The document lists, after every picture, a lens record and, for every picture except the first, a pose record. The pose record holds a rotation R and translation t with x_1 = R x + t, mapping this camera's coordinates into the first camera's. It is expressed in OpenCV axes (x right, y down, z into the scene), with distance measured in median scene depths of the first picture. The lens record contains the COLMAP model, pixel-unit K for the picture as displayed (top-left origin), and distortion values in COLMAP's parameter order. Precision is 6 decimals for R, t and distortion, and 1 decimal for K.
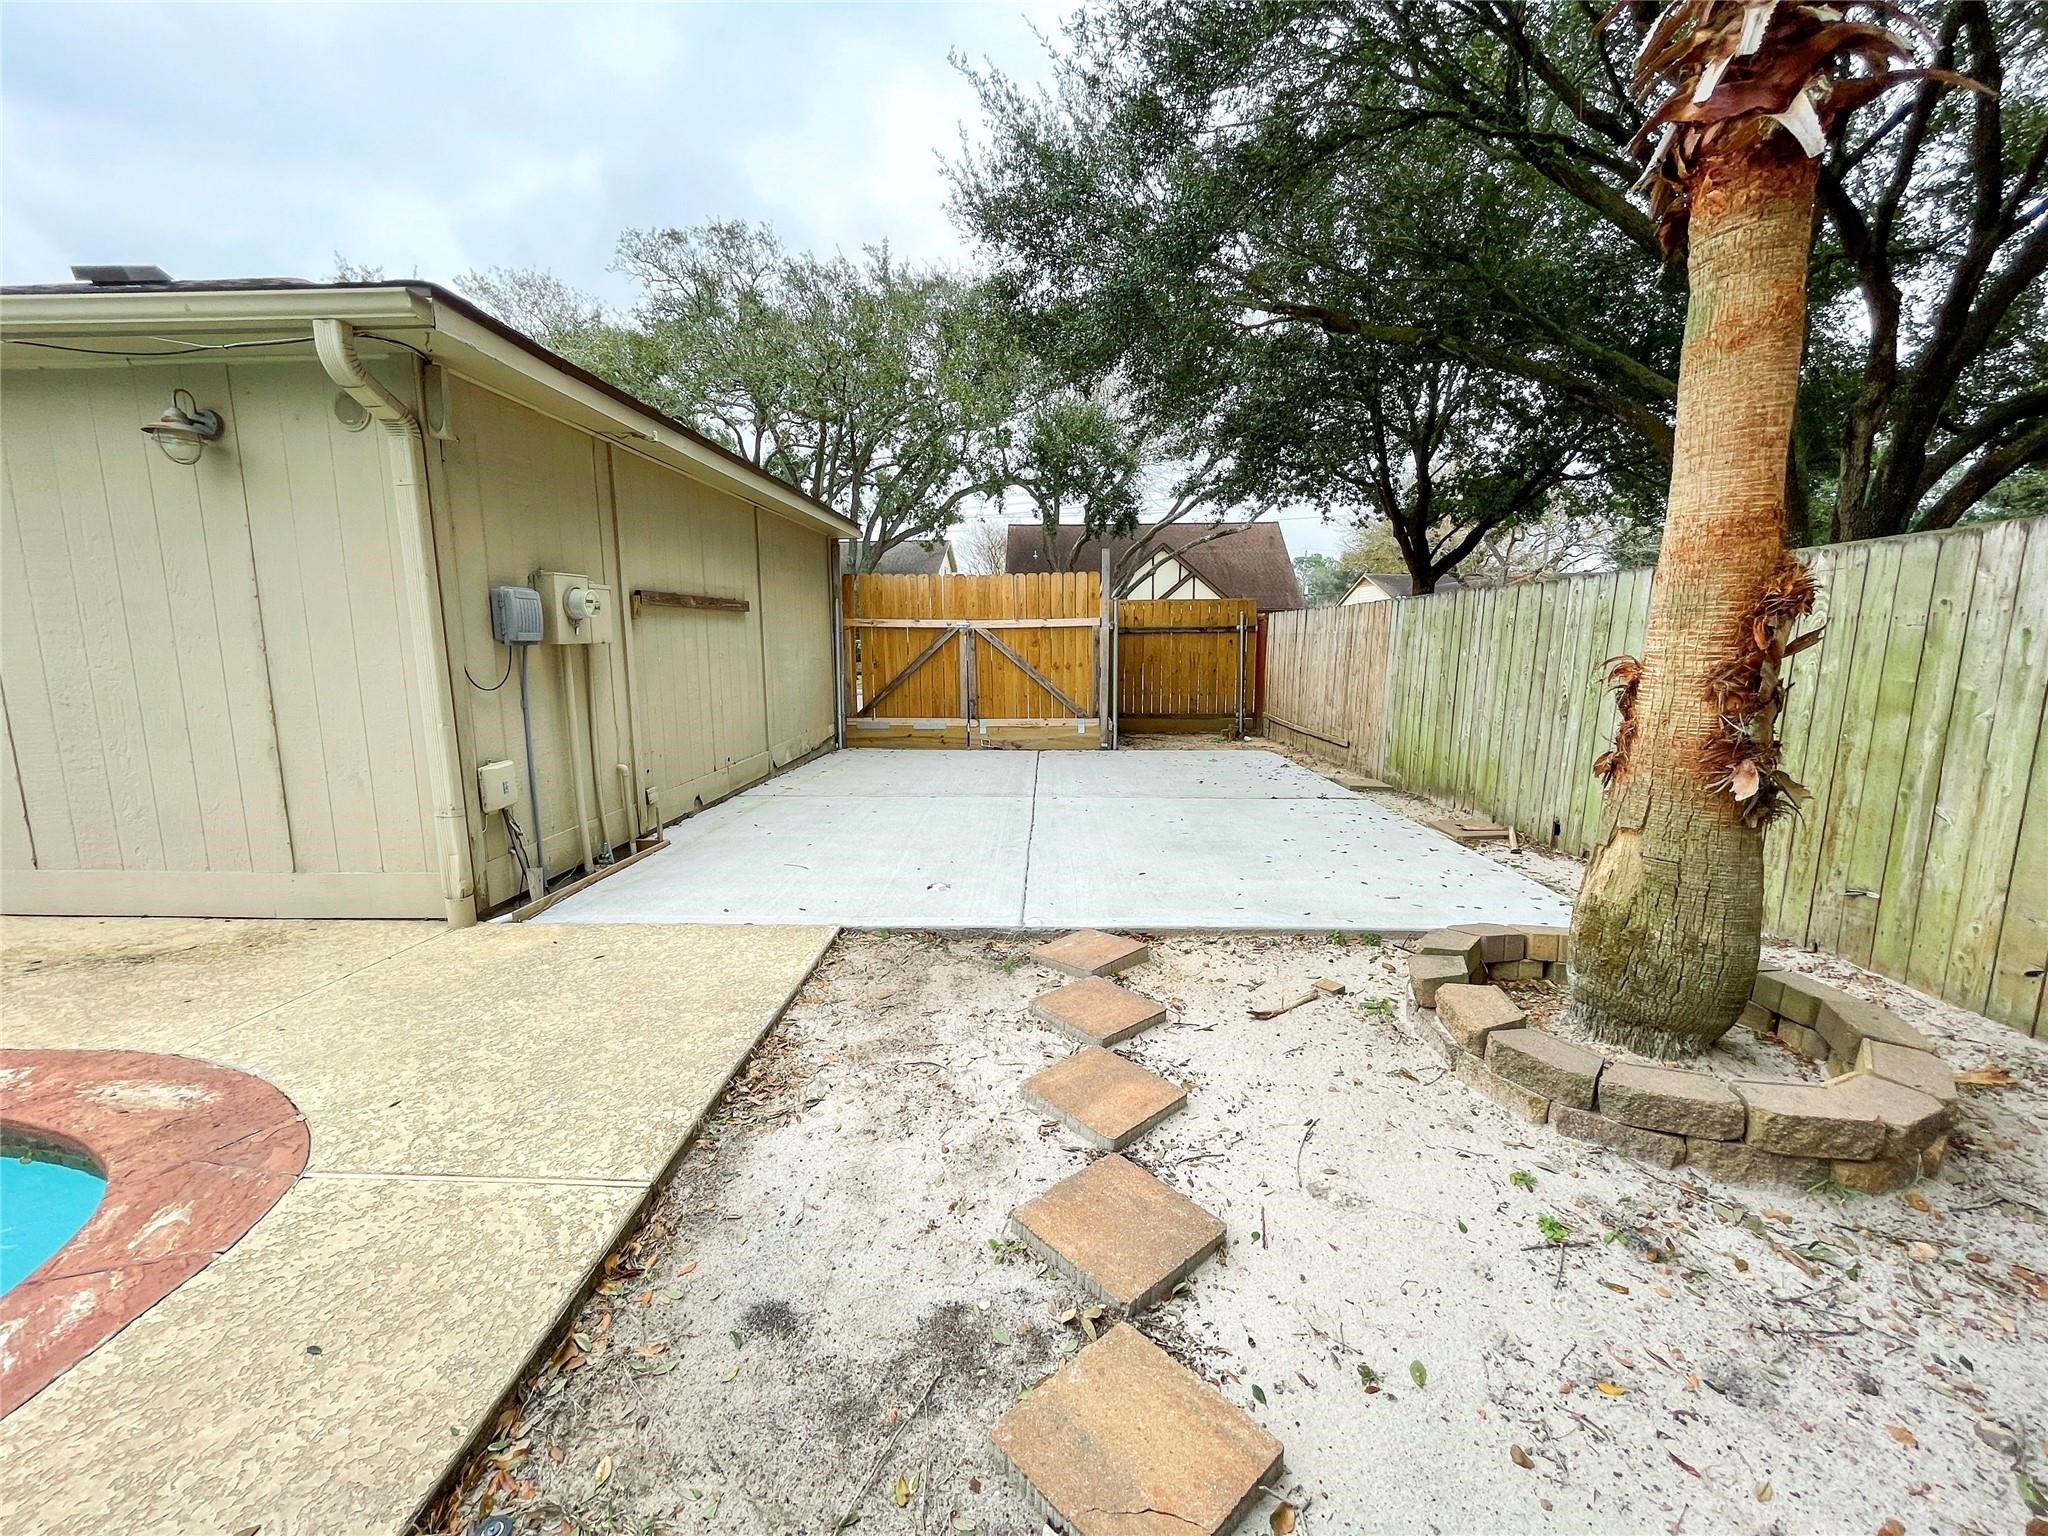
lens RADIAL K [[848.0, 0, 1017.0], [0, 848.0, 759.8], [0, 0, 1]] dist [-0.002364, -0.000056]
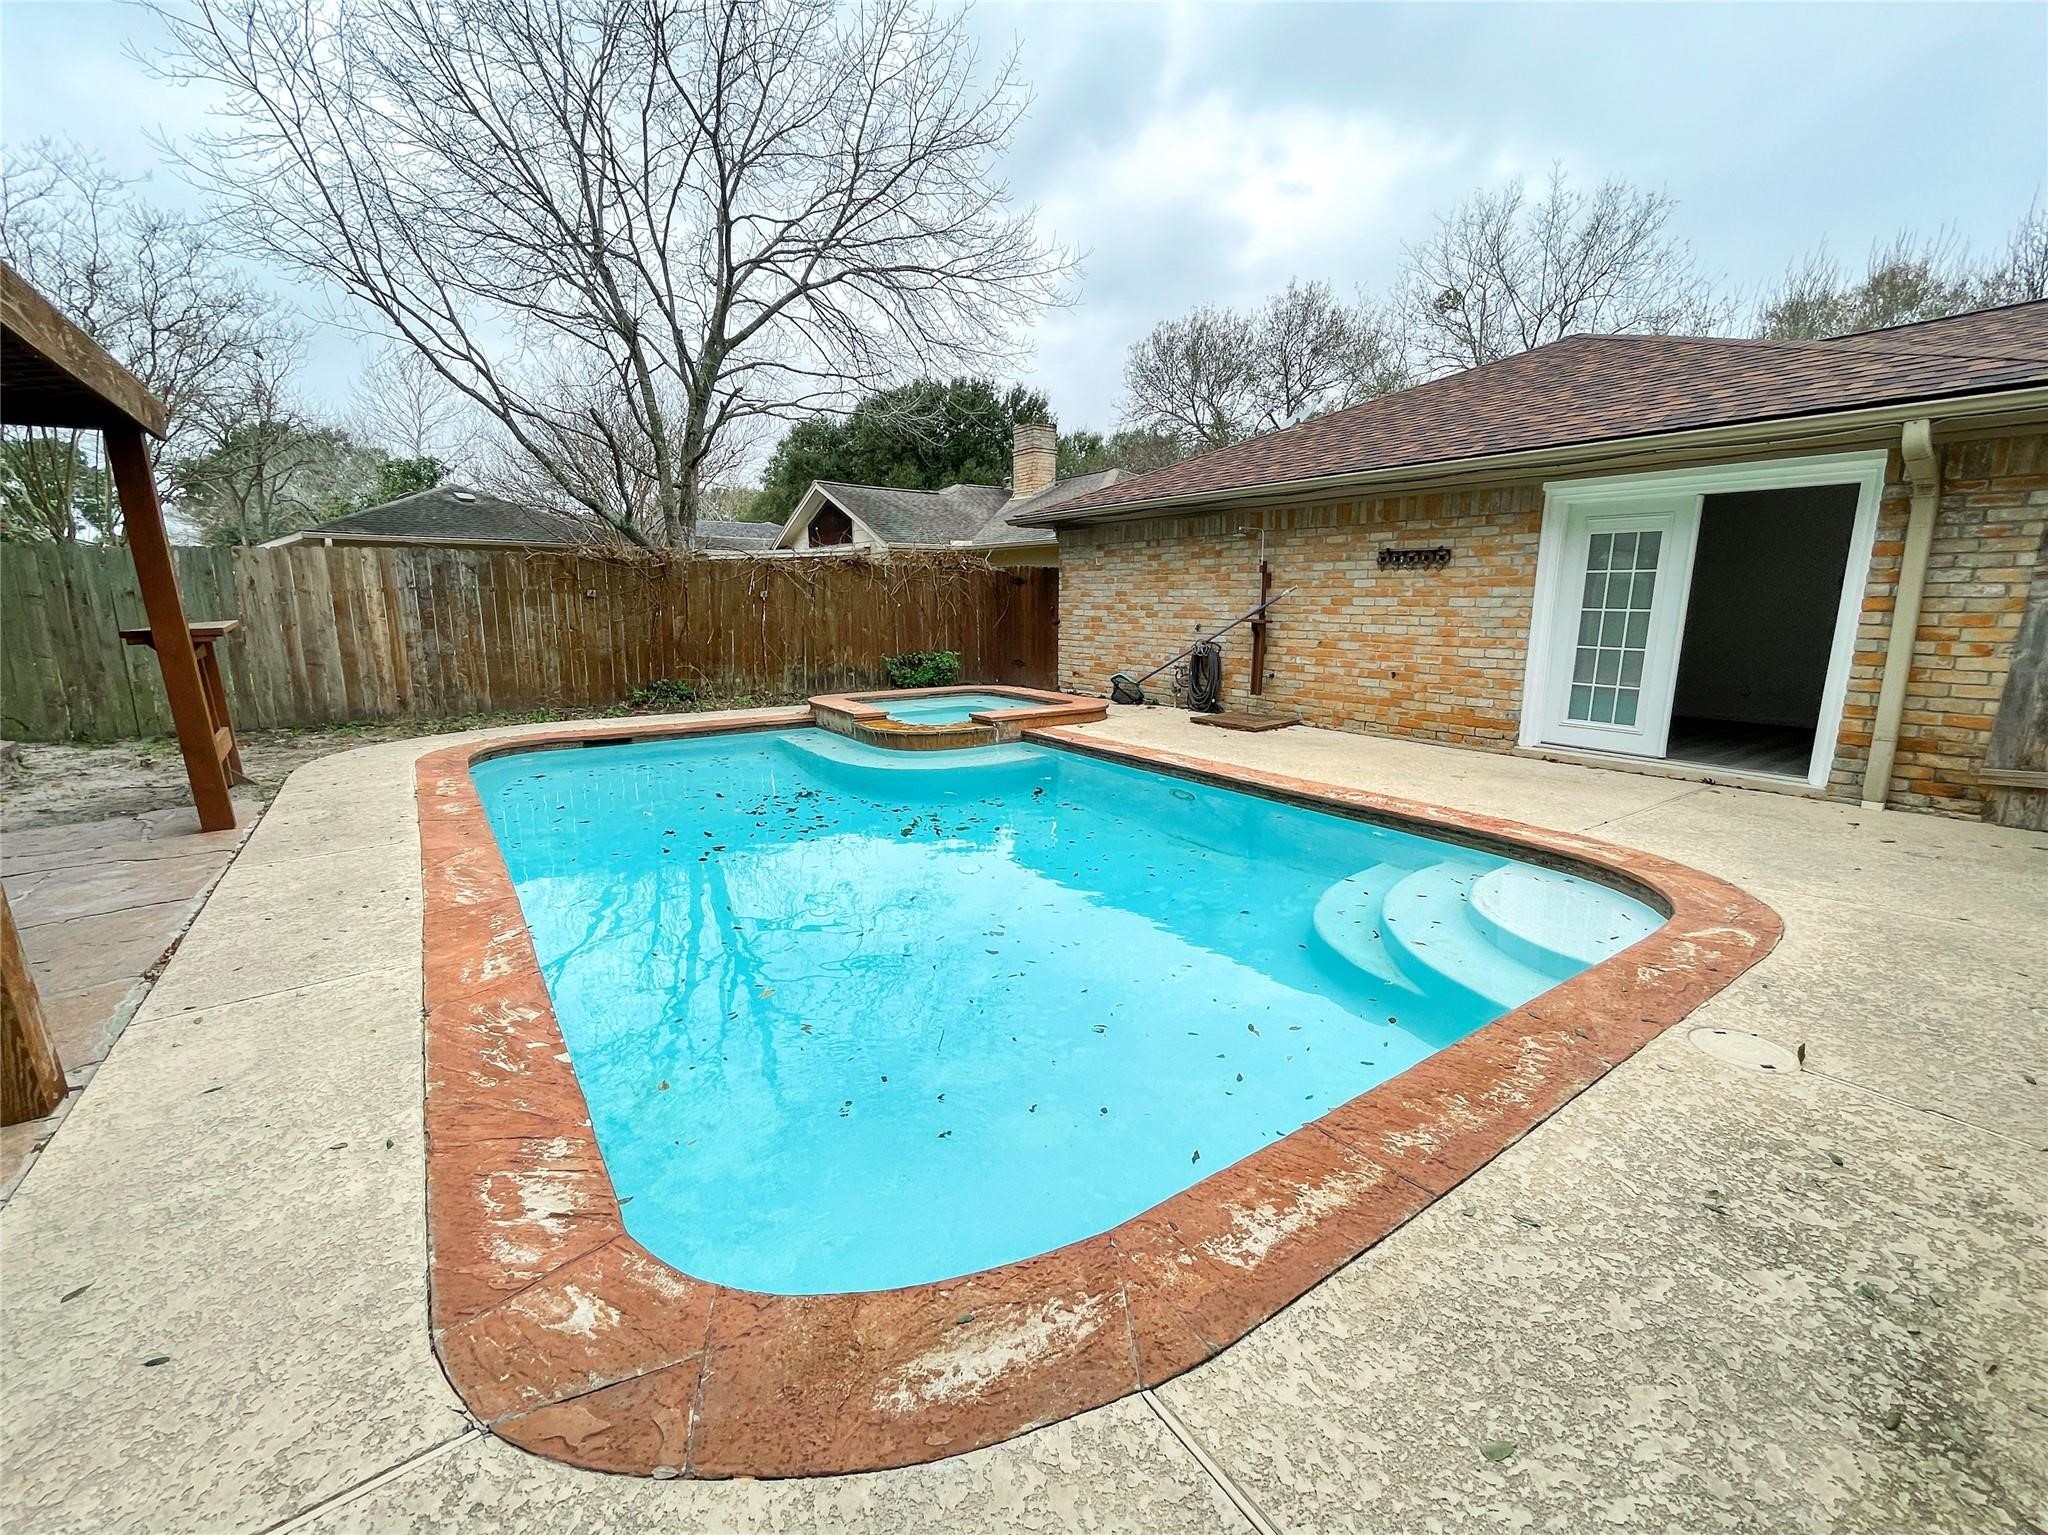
lens RADIAL K [[848.0, 0, 1017.0], [0, 848.0, 759.3], [0, 0, 1]] dist [-0.002364, -0.000056]
pose [[-0.790476, 0.120010, -0.600621, -0.159824], [-0.087395, 0.948483, 0.304537, -0.048008], [0.606226, 0.293220, -0.739265, 0.302909]]
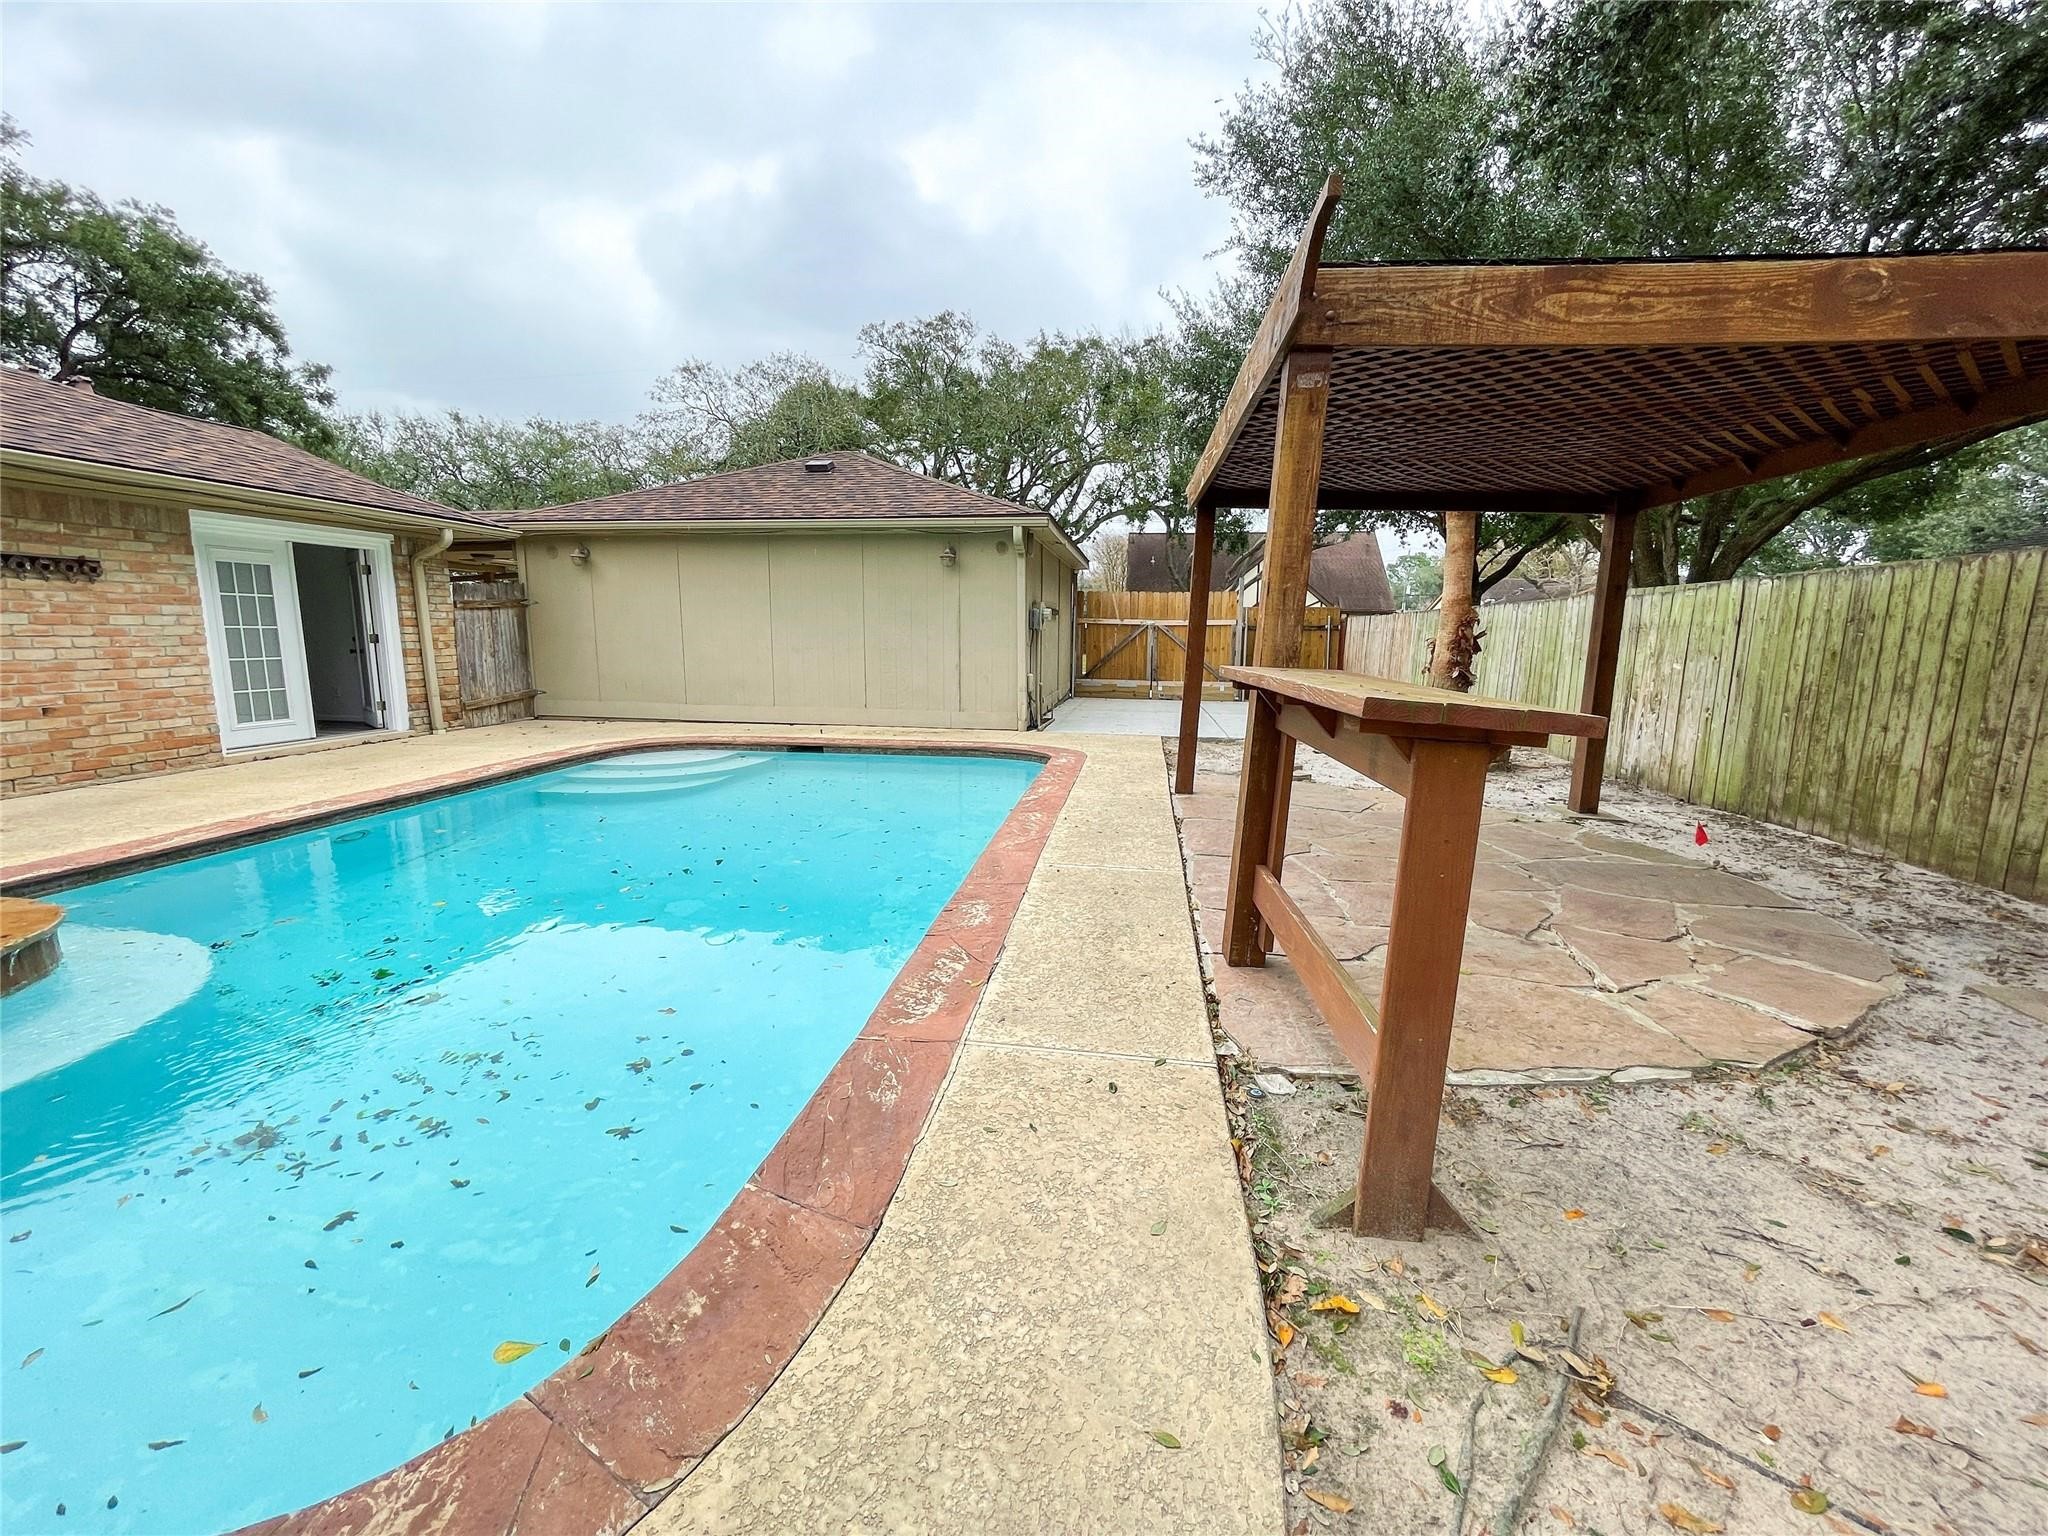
lens RADIAL K [[848.0, 0, 1017.0], [0, 848.0, 759.8], [0, 0, 1]] dist [-0.002364, -0.000056]
pose [[0.994261, 0.029550, -0.102821, -0.142289], [-0.028973, 0.999555, 0.007100, 0.099143], [0.102985, -0.004081, 0.994675, -0.647114]]
